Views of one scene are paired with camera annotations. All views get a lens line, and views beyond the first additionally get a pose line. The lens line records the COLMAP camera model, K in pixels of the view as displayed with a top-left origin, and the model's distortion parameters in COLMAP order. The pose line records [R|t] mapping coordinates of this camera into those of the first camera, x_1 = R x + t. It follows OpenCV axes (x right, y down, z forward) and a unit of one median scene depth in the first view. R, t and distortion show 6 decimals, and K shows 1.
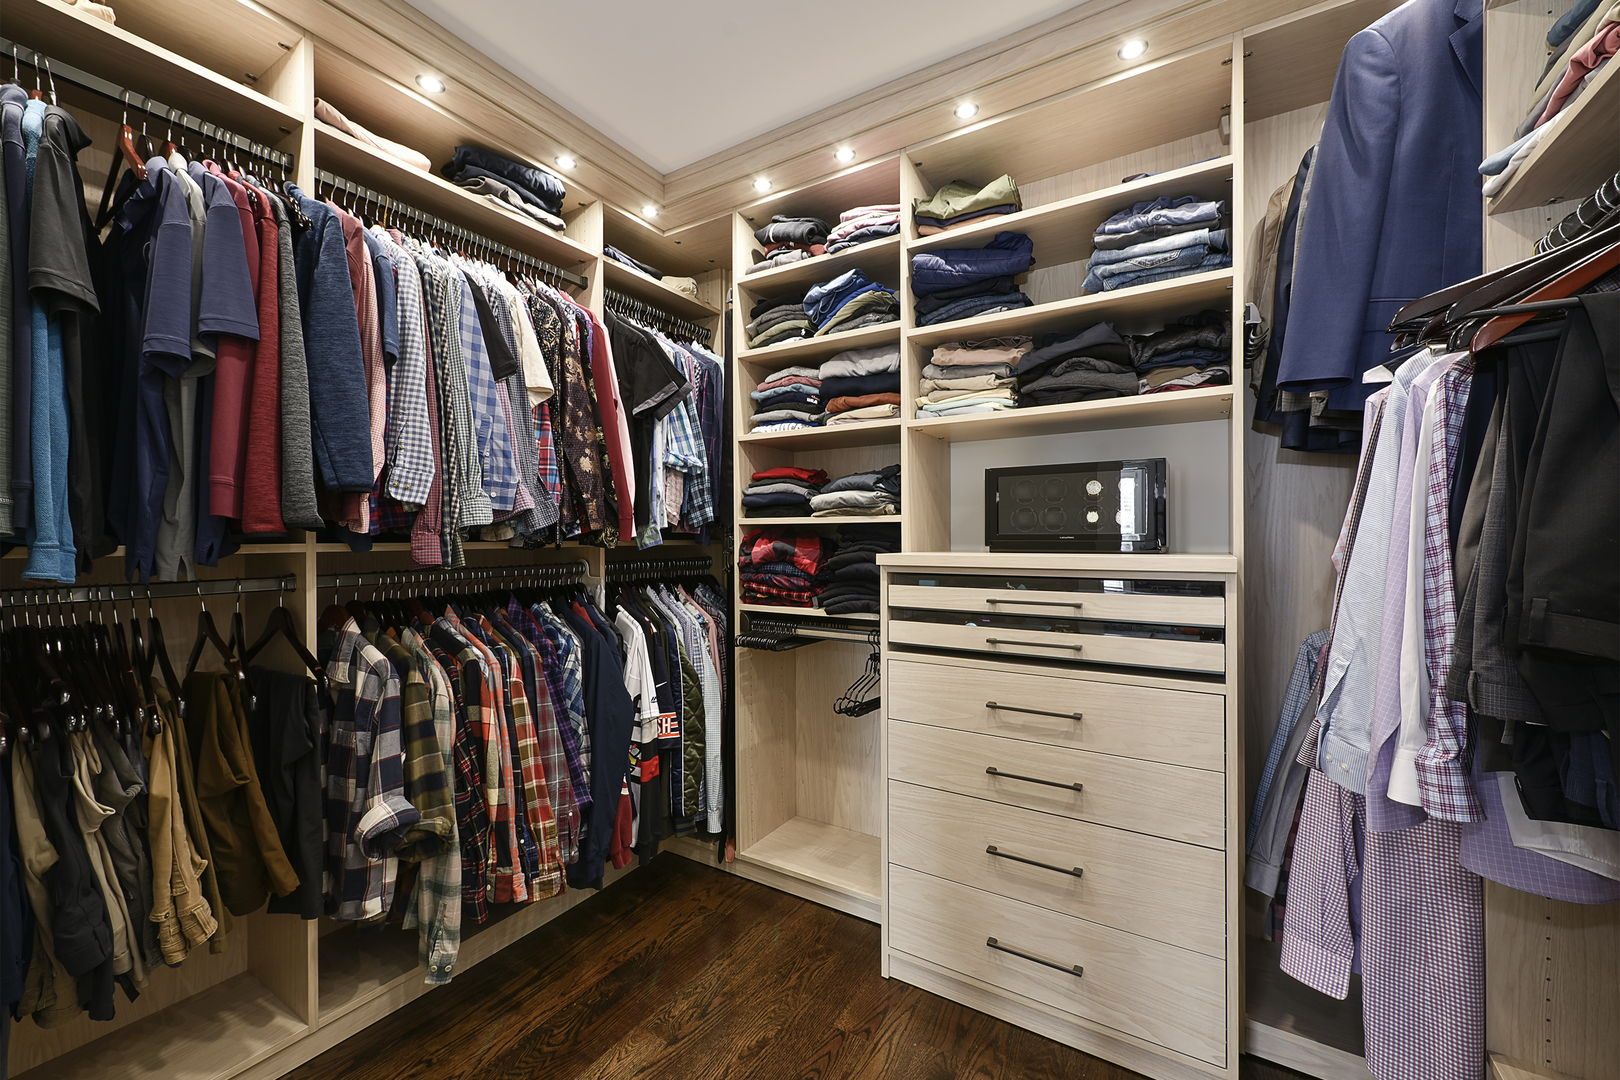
lens RADIAL K [[648.4, 0, 804.7], [0, 648.4, 533.7], [0, 0, 1]] dist [0.002230, 0.000093]
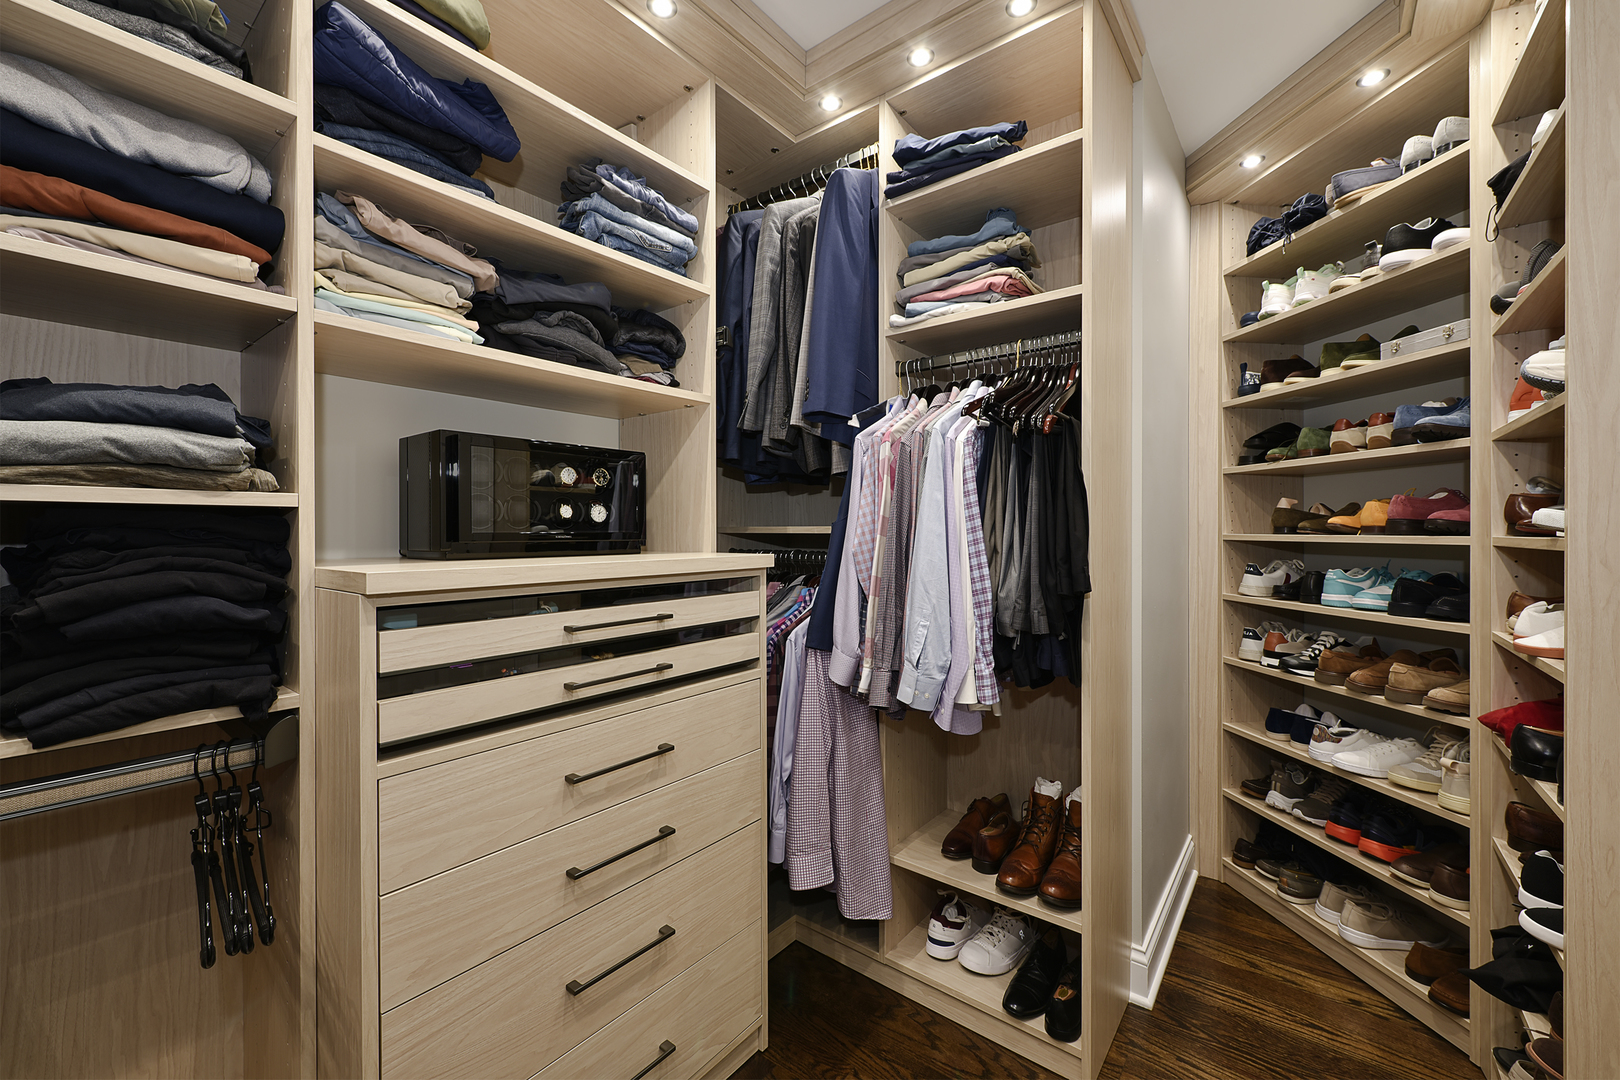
lens RADIAL K [[648.4, 0, 804.7], [0, 648.4, 533.7], [0, 0, 1]] dist [0.002230, 0.000093]
pose [[0.101939, 0.000163, 0.994791, -0.345083], [-0.001864, 0.999998, 0.000027, 0.001373], [-0.994789, -0.001857, 0.101939, 0.625511]]
